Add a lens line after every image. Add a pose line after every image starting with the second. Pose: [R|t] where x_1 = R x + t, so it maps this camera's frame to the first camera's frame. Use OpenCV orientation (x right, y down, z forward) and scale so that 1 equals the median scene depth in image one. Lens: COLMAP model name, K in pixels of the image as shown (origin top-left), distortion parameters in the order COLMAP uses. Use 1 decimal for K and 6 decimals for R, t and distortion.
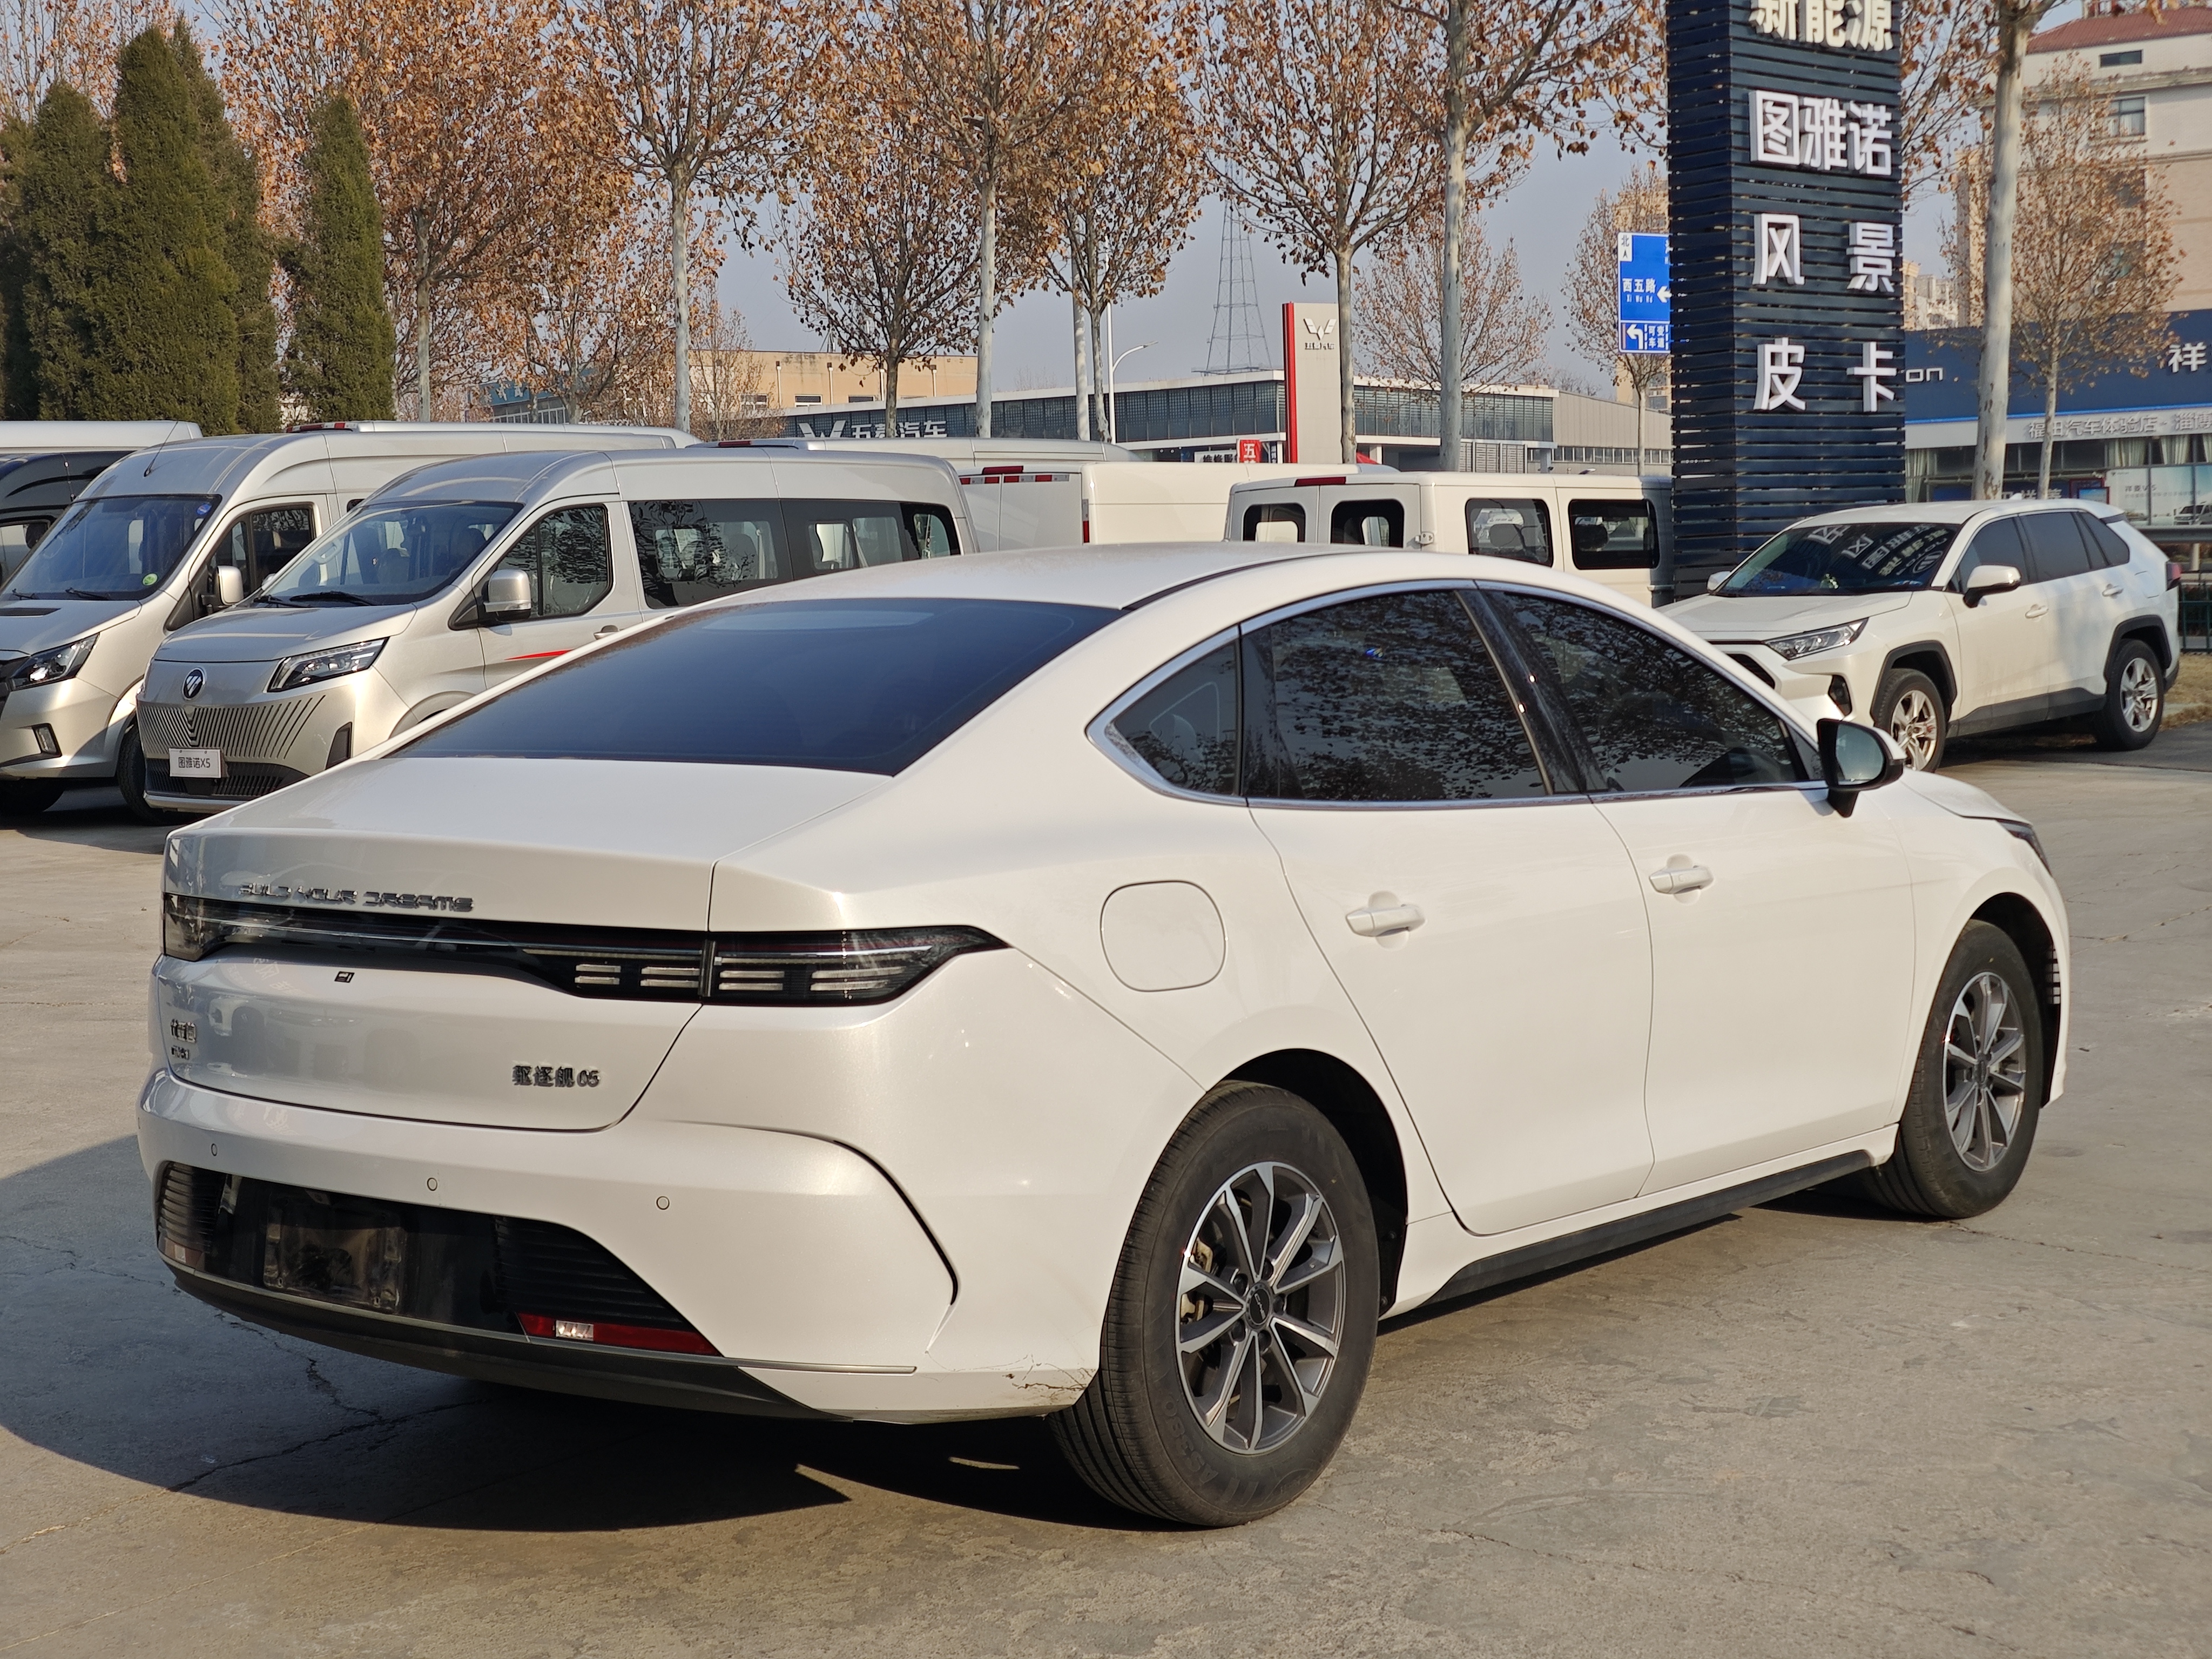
lens RADIAL K [[3029.6, 0, 1106.0], [0, 3029.6, 829.5], [0, 0, 1]] dist [0.138589, -0.450122]
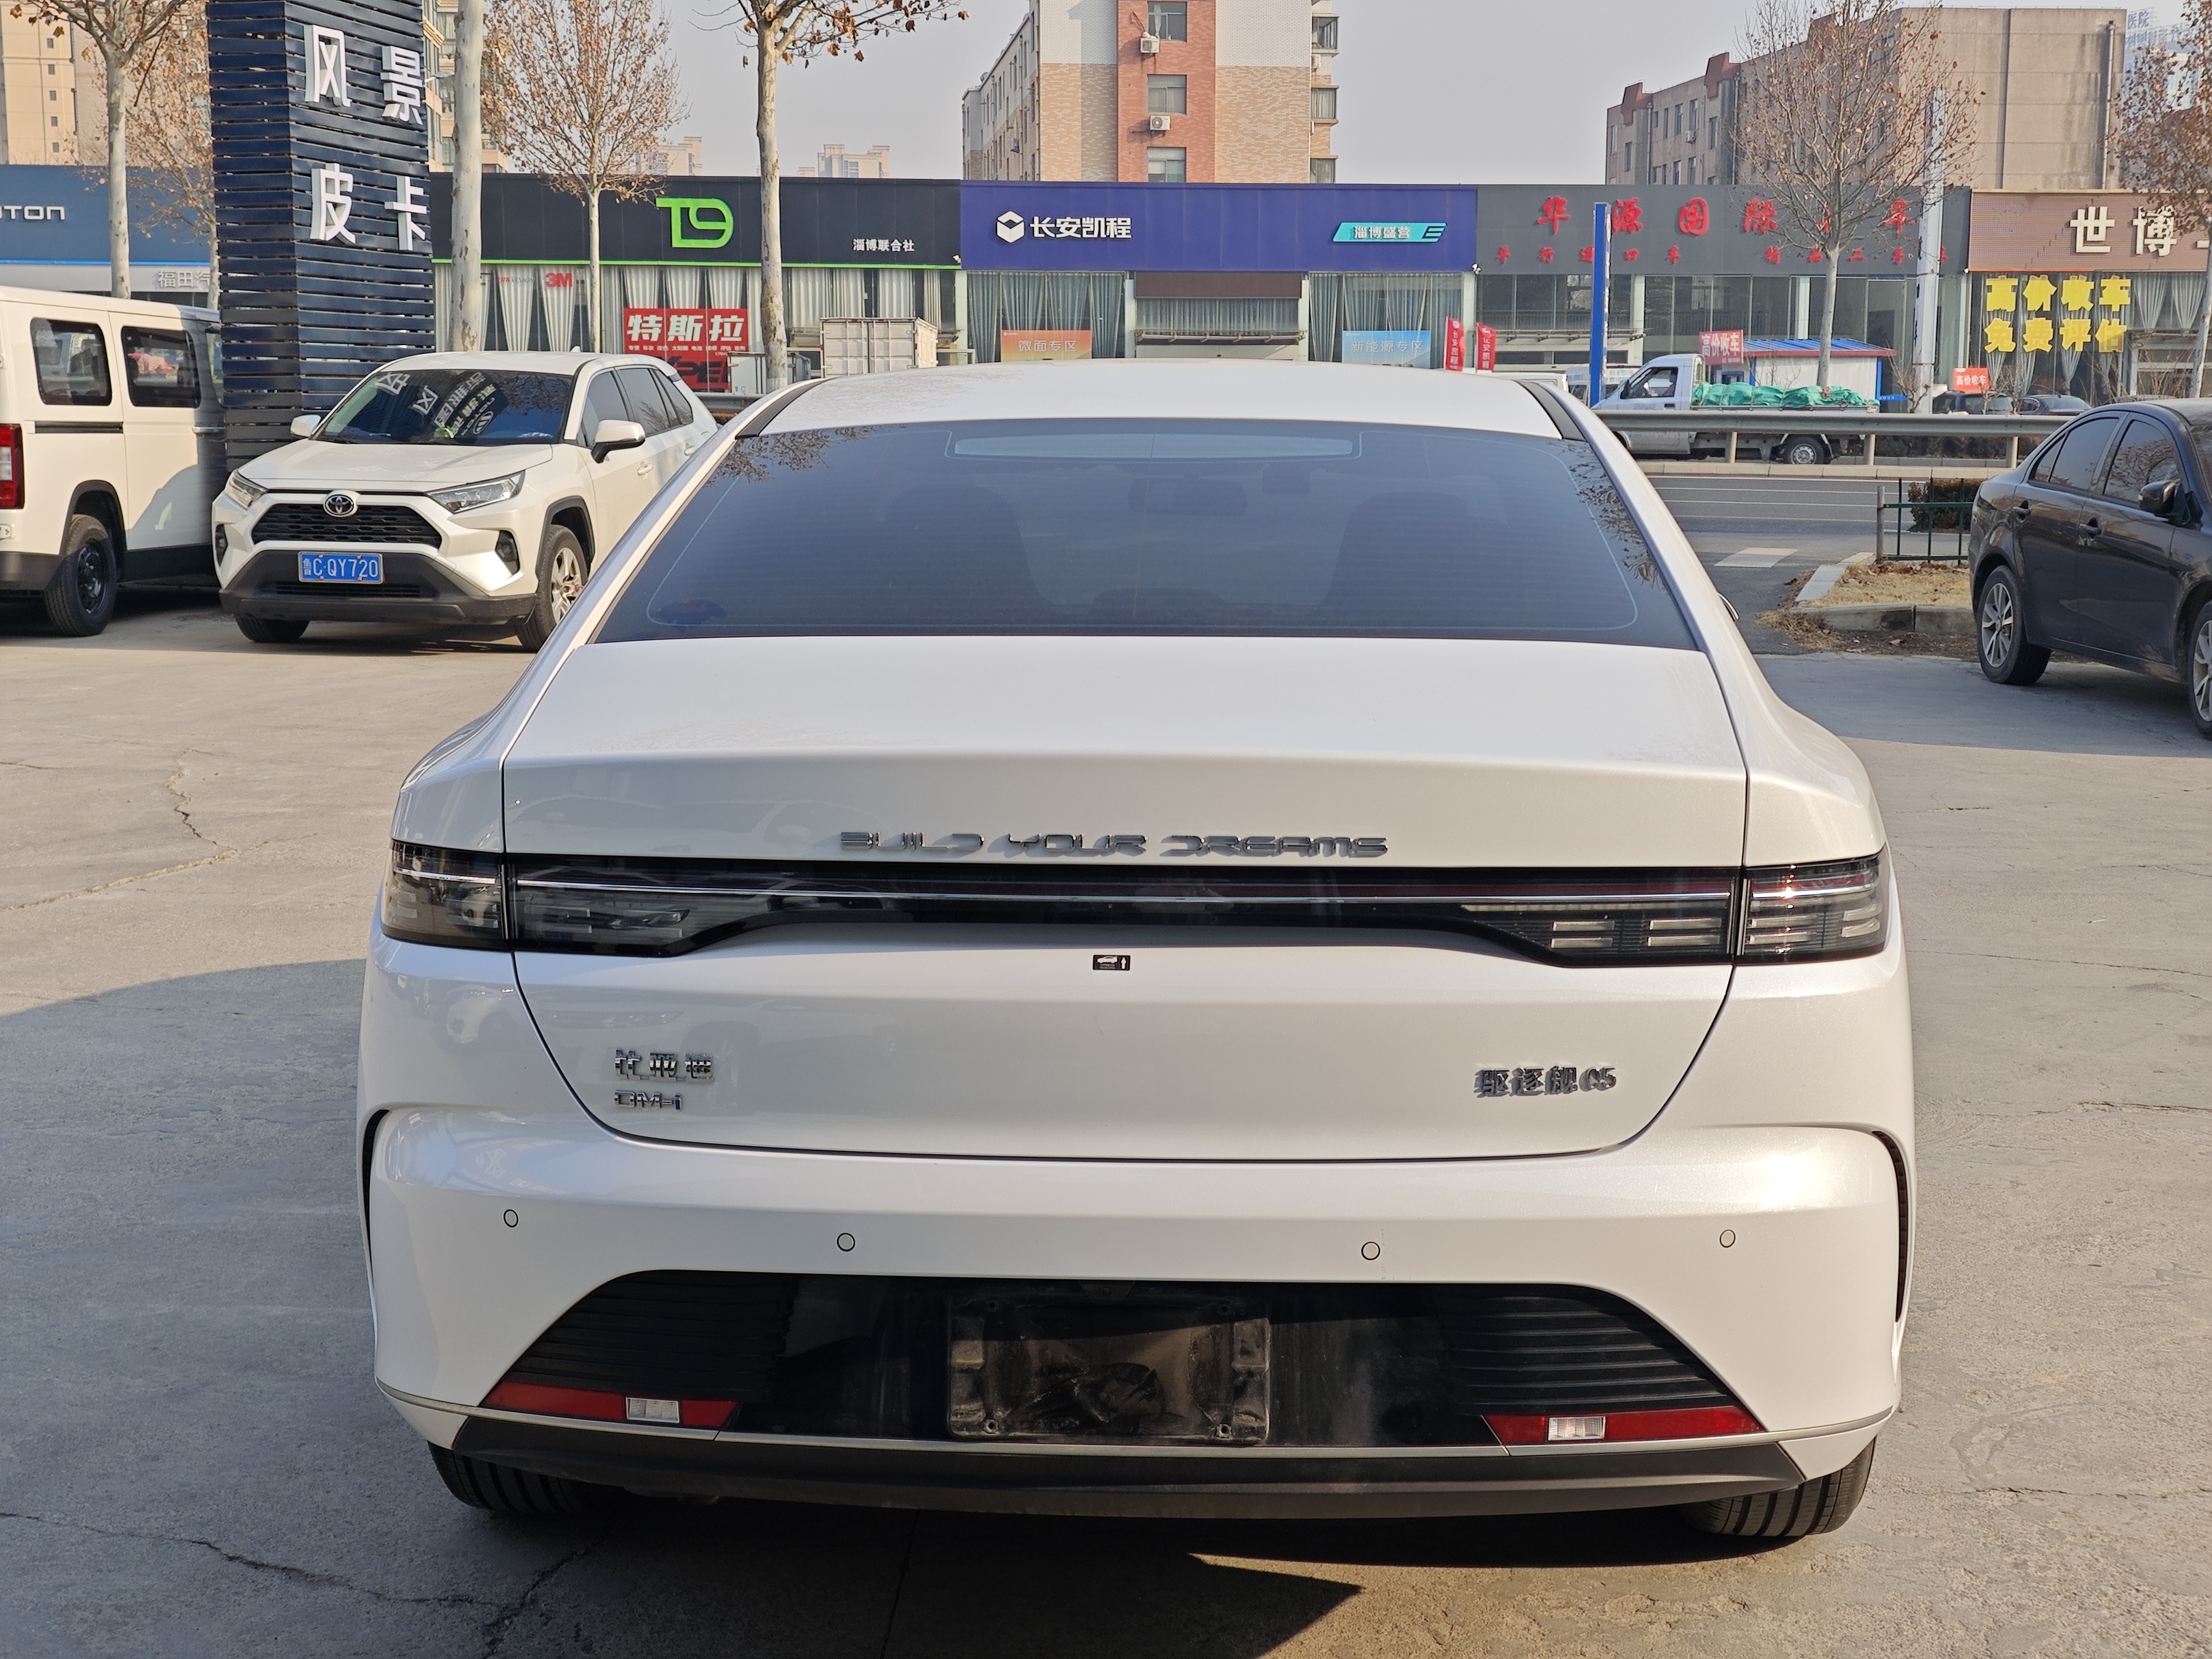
lens RADIAL K [[3029.6, 0, 1106.0], [0, 3029.6, 829.5], [0, 0, 1]] dist [0.138589, -0.450122]
pose [[0.799501, -0.047949, 0.598747, -0.622104], [0.020017, 0.998382, 0.053224, -0.016040], [-0.600331, -0.030568, 0.799168, 0.445959]]
